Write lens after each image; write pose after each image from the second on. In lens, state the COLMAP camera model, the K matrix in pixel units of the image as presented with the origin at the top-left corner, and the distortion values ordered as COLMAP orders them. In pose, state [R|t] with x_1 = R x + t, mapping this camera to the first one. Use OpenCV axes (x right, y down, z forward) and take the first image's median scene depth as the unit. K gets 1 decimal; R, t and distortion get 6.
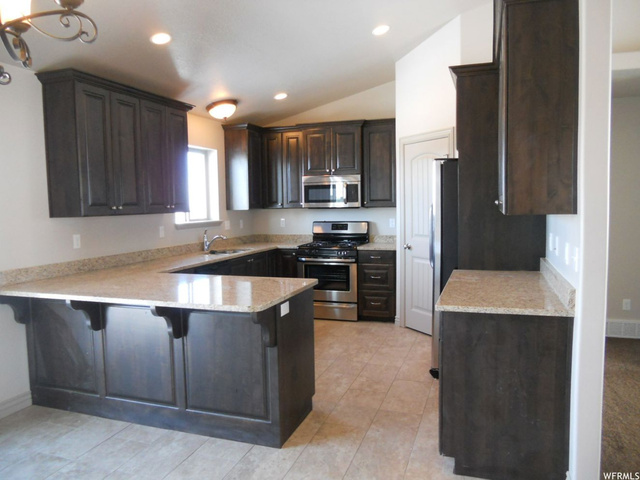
lens RADIAL K [[489.2, 0, 309.5], [0, 489.2, 240.9], [0, 0, 1]] dist [-0.067772, 0.053773]
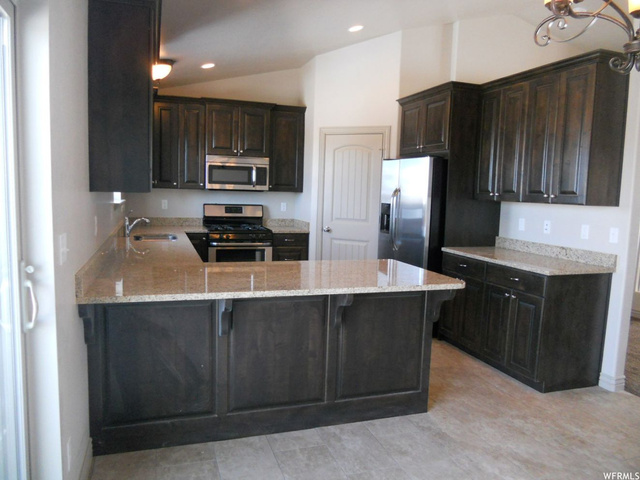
lens RADIAL K [[491.6, 0, 320.0], [0, 491.6, 240.0], [0, 0, 1]] dist [-0.024809, 0.002141]
pose [[0.776737, -0.022786, 0.629412, -0.632890], [0.003441, 0.999484, 0.031937, 0.000737], [-0.629815, -0.022641, 0.776415, 0.200081]]
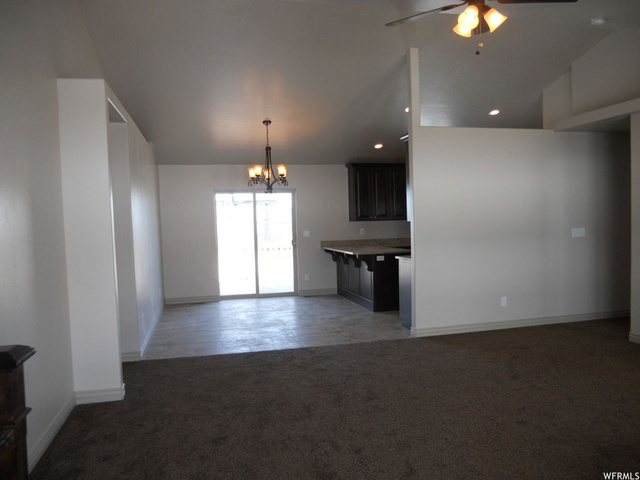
lens RADIAL K [[489.2, 0, 309.5], [0, 489.2, 240.9], [0, 0, 1]] dist [-0.067772, 0.053773]
pose [[0.541522, 0.040015, -0.839734, 1.287700], [-0.043333, 0.998867, 0.019654, 0.010187], [0.839569, 0.025745, 0.542643, -0.473057]]
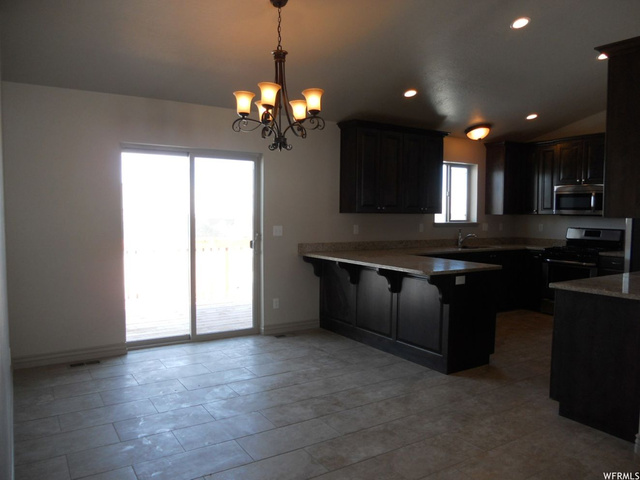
lens RADIAL K [[489.2, 0, 309.5], [0, 489.2, 240.9], [0, 0, 1]] dist [-0.067772, 0.053773]
pose [[0.786138, 0.065111, -0.614612, 0.326507], [-0.072506, 0.997284, 0.012909, 0.025875], [0.613783, 0.034415, 0.788724, -0.280150]]
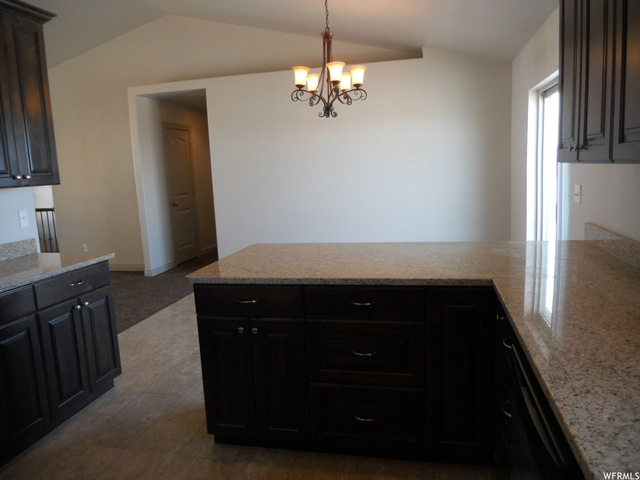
lens RADIAL K [[456.0, 0, 309.7], [0, 456.0, 239.0], [0, 0, 1]] dist [0.033017, 0.000953]
pose [[-0.990510, 0.081072, -0.110979, -0.066902], [0.056140, 0.975717, 0.211717, -0.077726], [0.125448, 0.203477, -0.971010, 1.307973]]
